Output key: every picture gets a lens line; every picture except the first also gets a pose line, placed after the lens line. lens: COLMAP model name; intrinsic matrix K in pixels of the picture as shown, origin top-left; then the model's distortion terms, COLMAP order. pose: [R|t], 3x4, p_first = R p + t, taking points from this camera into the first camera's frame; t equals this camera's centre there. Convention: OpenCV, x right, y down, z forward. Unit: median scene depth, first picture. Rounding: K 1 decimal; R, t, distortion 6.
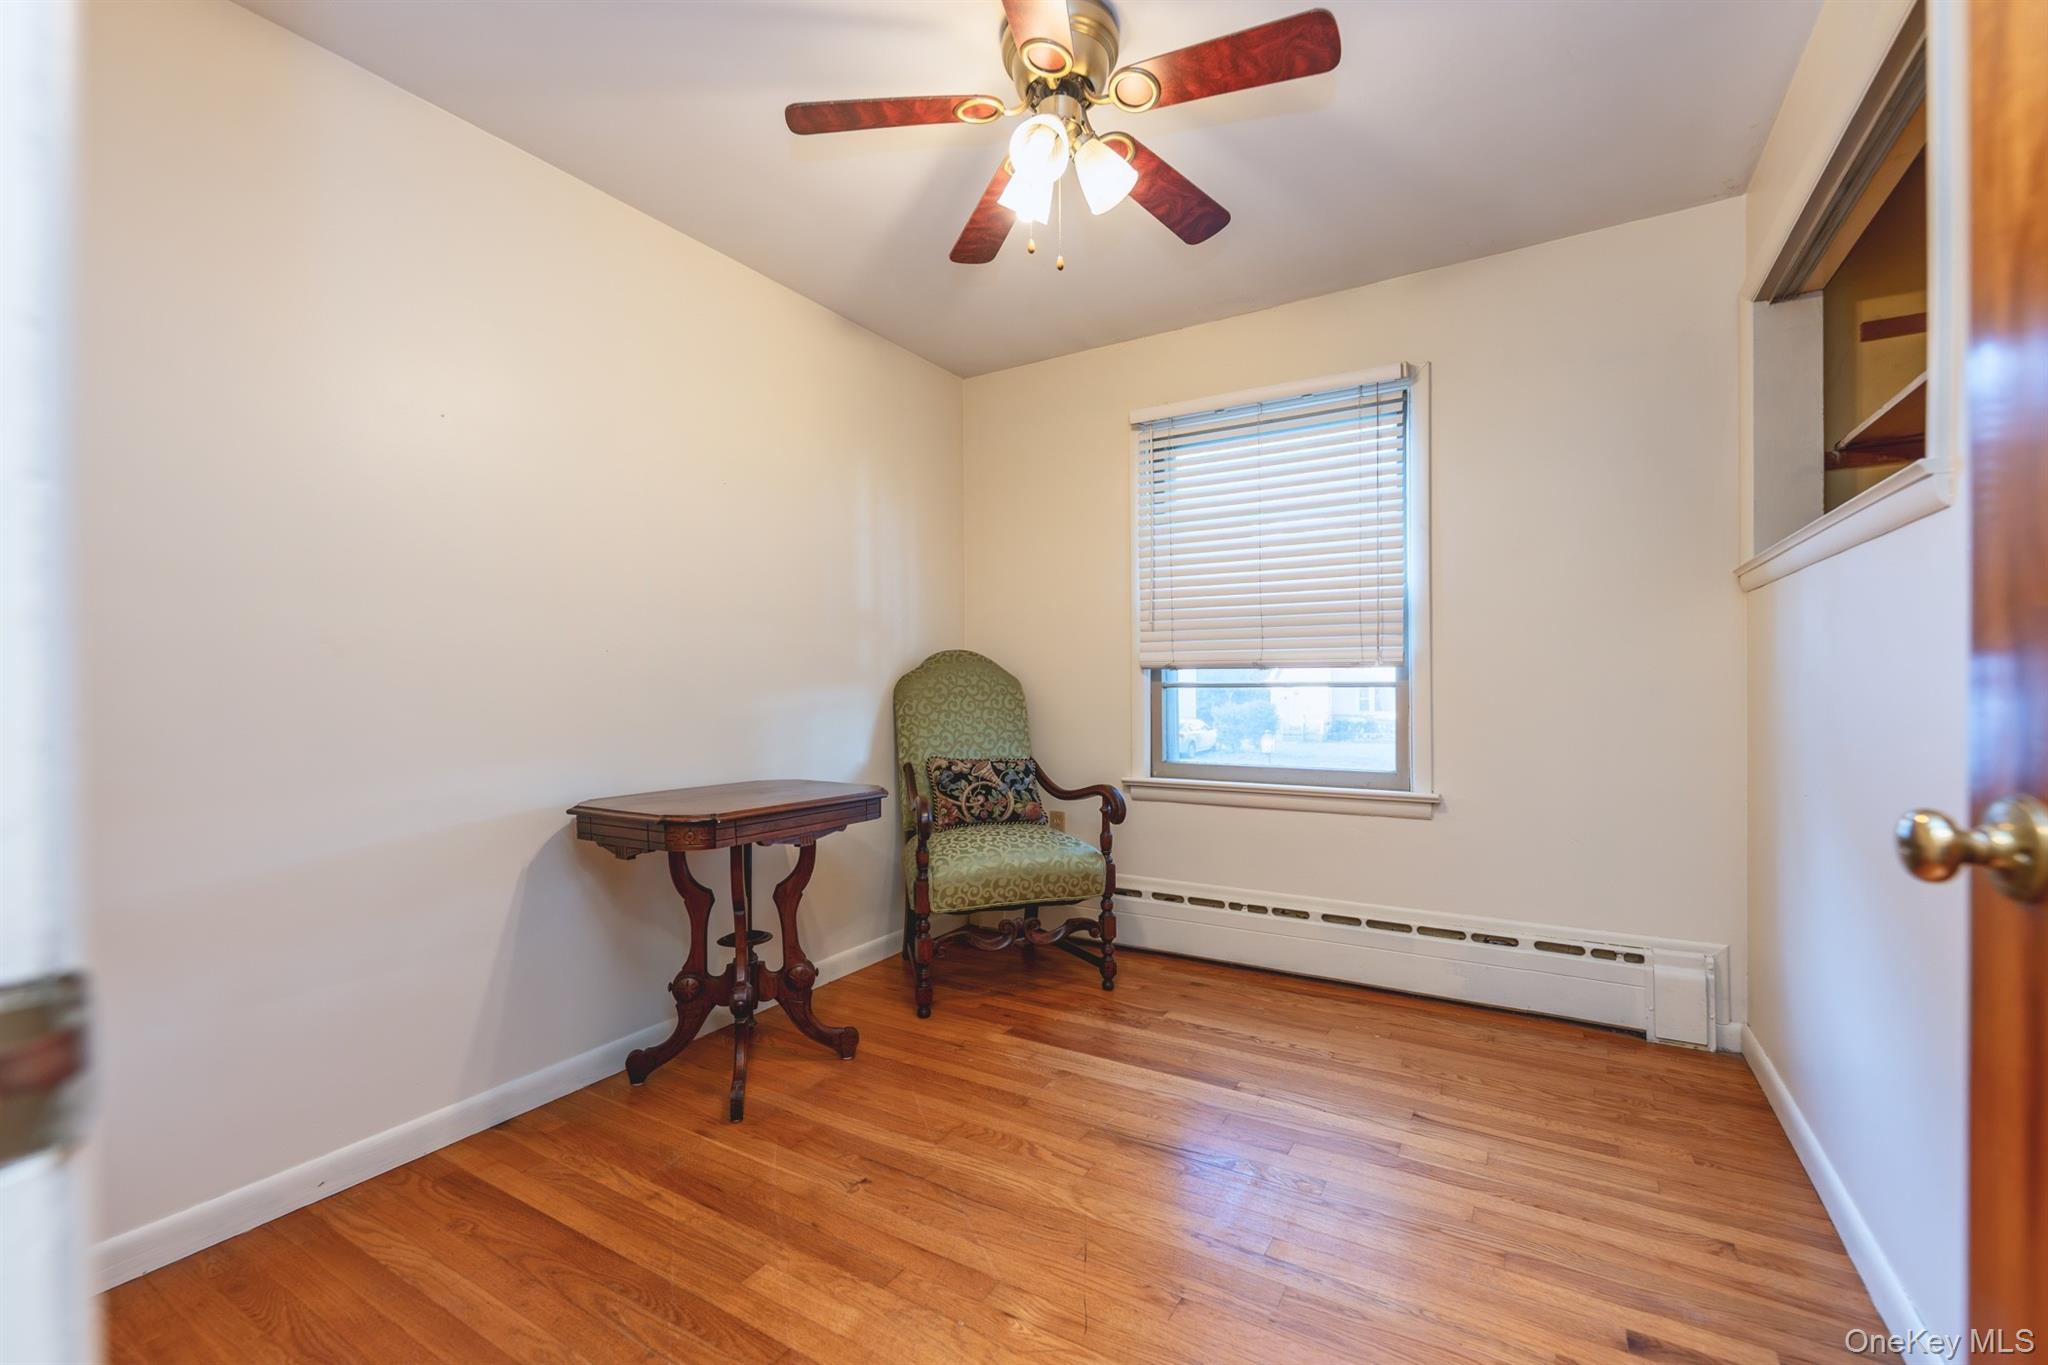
lens RADIAL K [[838.3, 0, 1030.9], [0, 838.3, 693.9], [0, 0, 1]] dist [-0.001191, -0.000560]
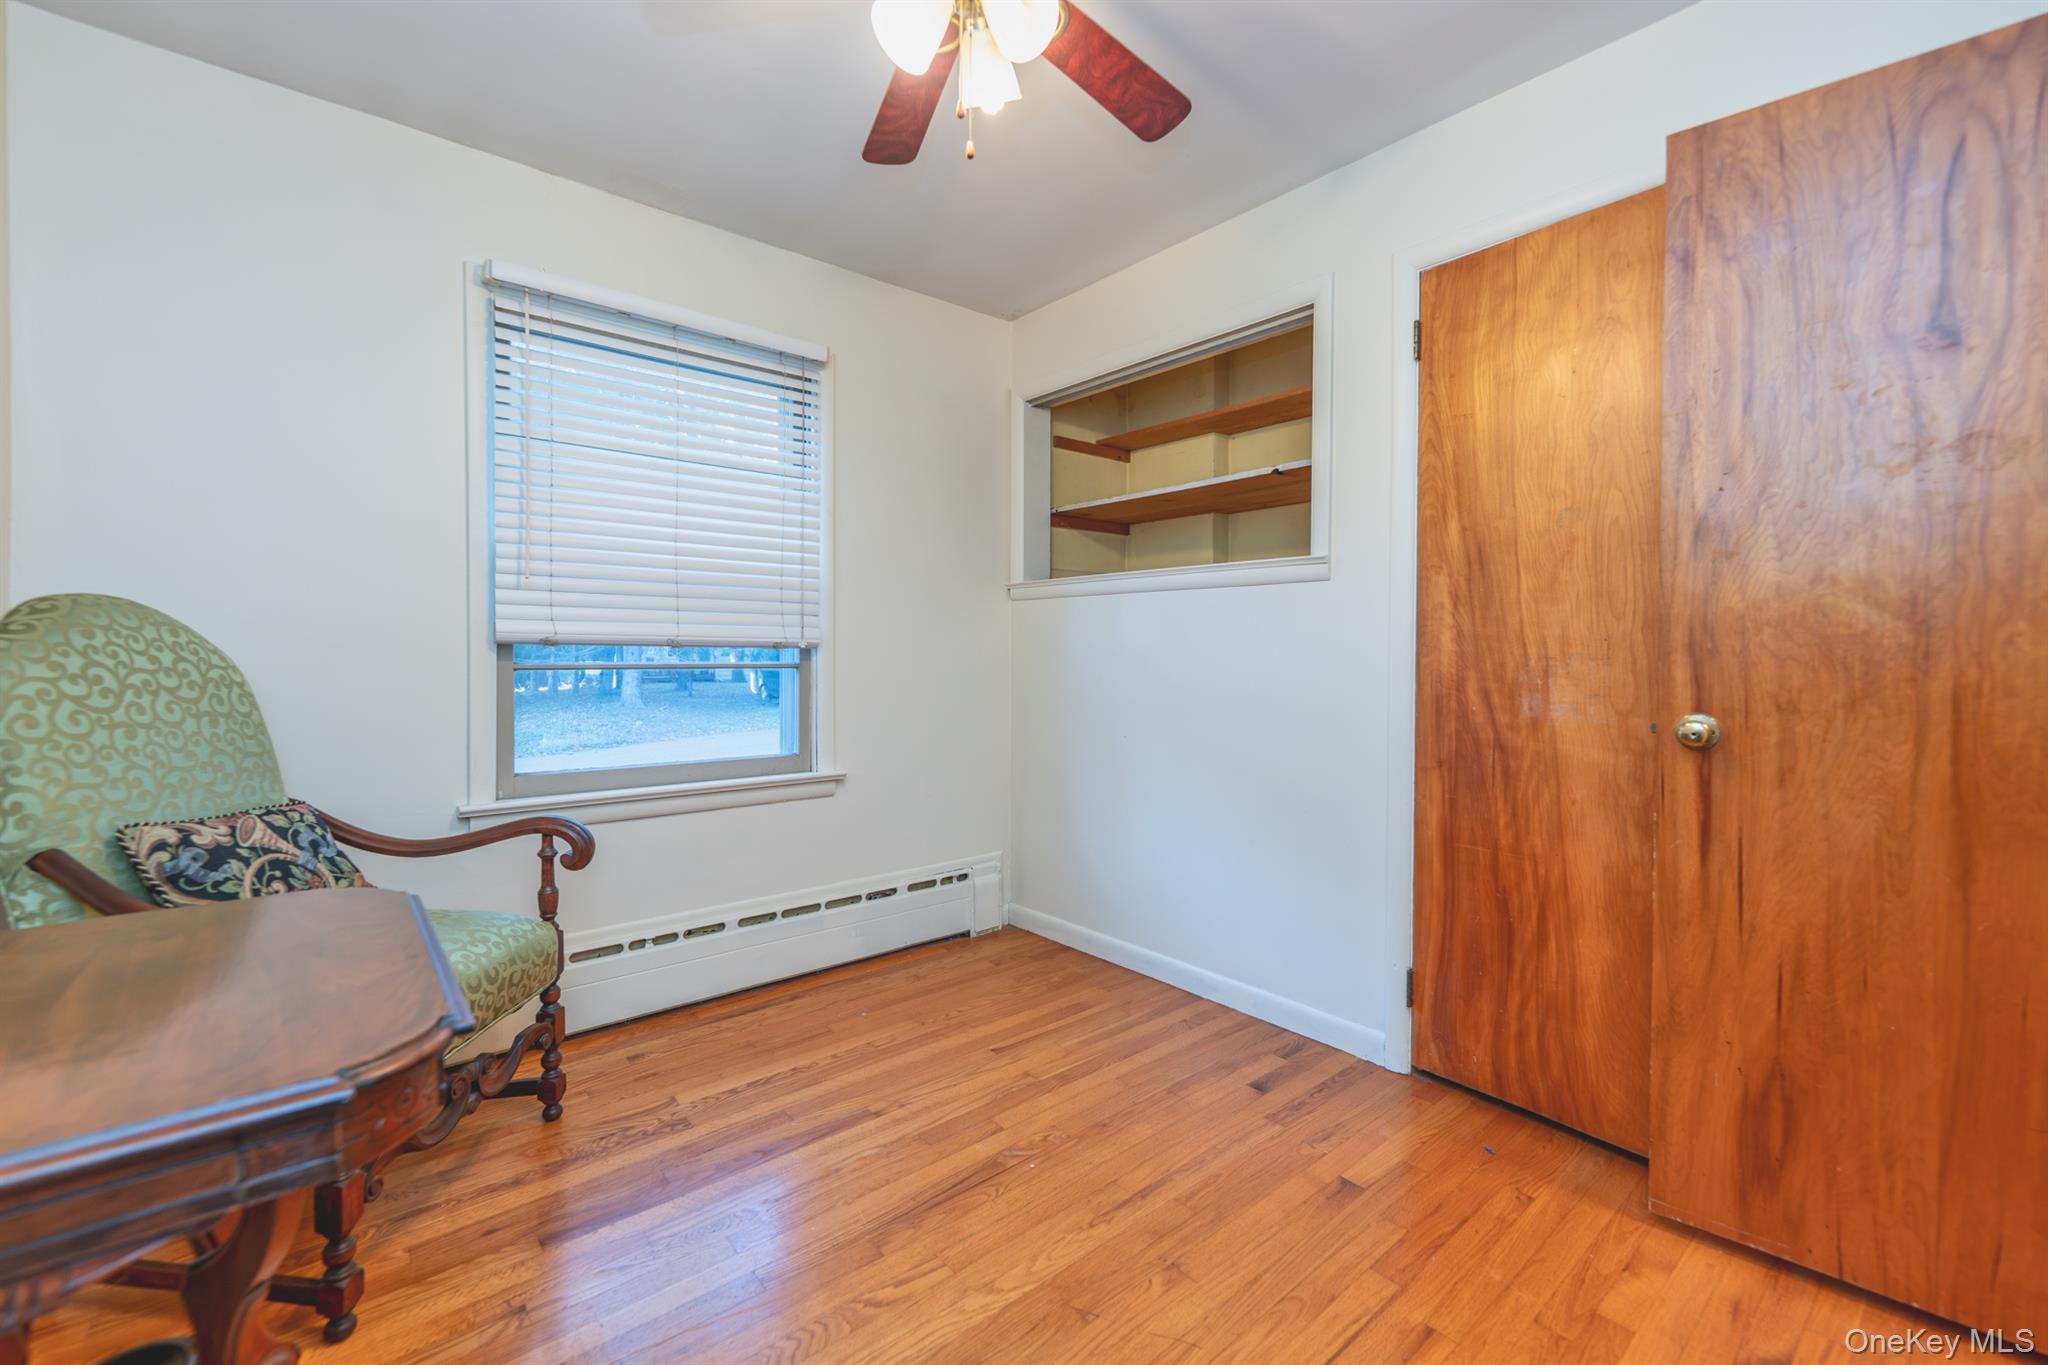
lens RADIAL K [[856.8, 0, 1029.9], [0, 856.8, 675.2], [0, 0, 1]] dist [0.000023, -0.000399]
pose [[0.328670, -0.012808, 0.944358, -0.444443], [0.009511, 0.999902, 0.010252, -0.008328], [-0.944397, 0.005612, 0.328759, 0.421081]]
